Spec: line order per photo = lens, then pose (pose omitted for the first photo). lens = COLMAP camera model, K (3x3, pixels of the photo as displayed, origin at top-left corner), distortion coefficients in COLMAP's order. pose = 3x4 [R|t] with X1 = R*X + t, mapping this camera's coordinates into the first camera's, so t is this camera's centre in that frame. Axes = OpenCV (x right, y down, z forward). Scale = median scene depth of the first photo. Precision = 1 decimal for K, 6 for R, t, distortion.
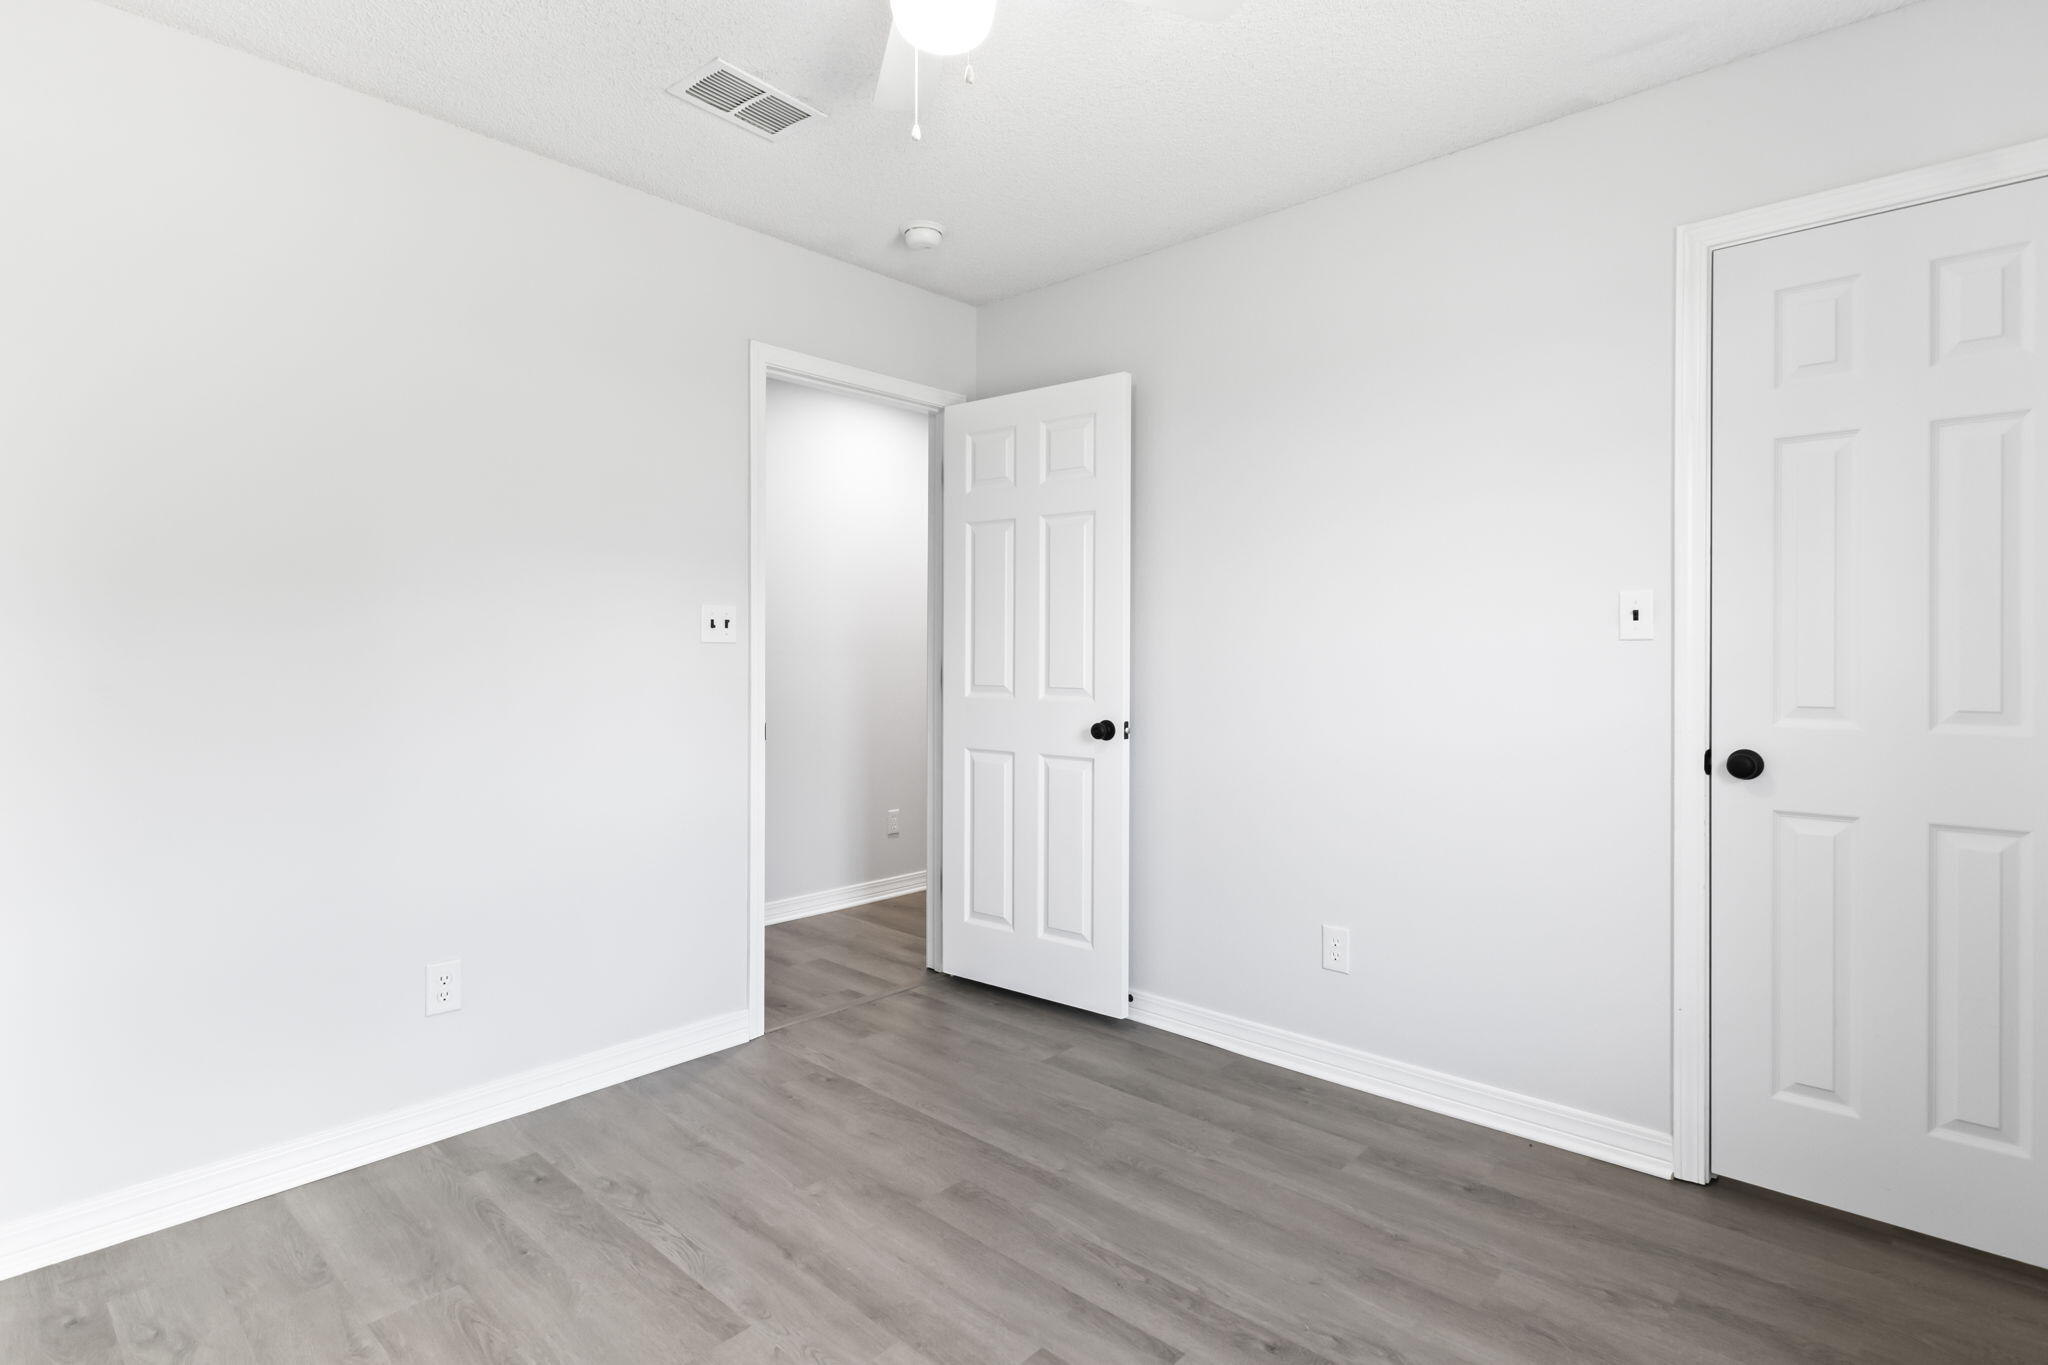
lens RADIAL K [[1033.7, 0, 1030.1], [0, 1033.7, 653.4], [0, 0, 1]] dist [0.003806, -0.000188]
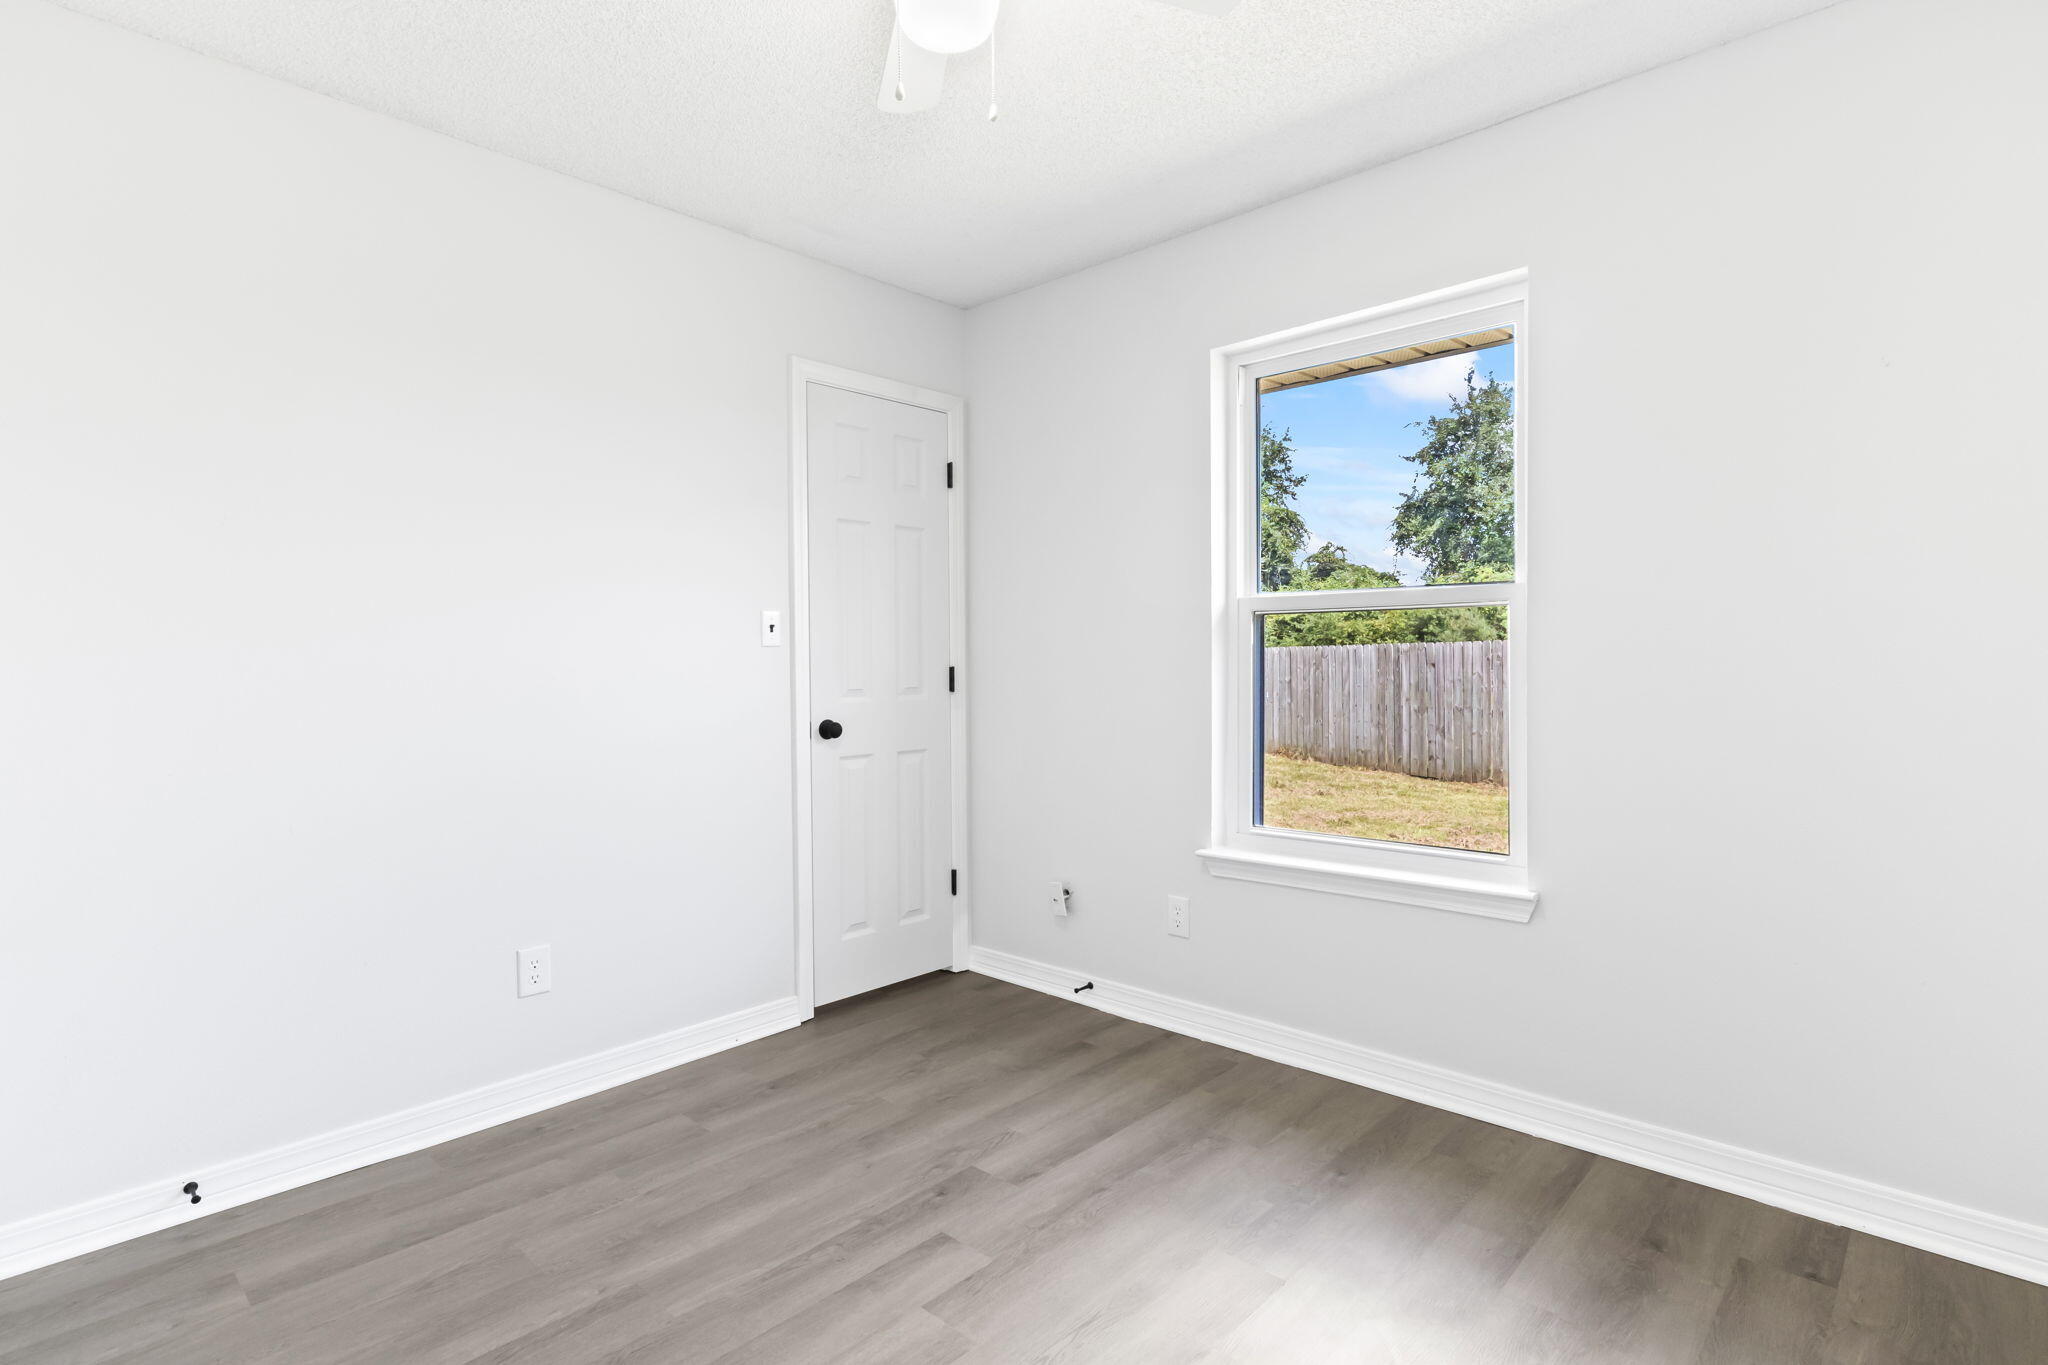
lens RADIAL K [[1030.2, 0, 1033.8], [0, 1030.2, 670.0], [0, 0, 1]] dist [-0.000111, 0.000749]
pose [[-0.002016, -0.010746, 0.999940, -0.807710], [0.008377, 0.999907, 0.010762, 0.006275], [-0.999963, 0.008399, -0.001926, 0.686630]]
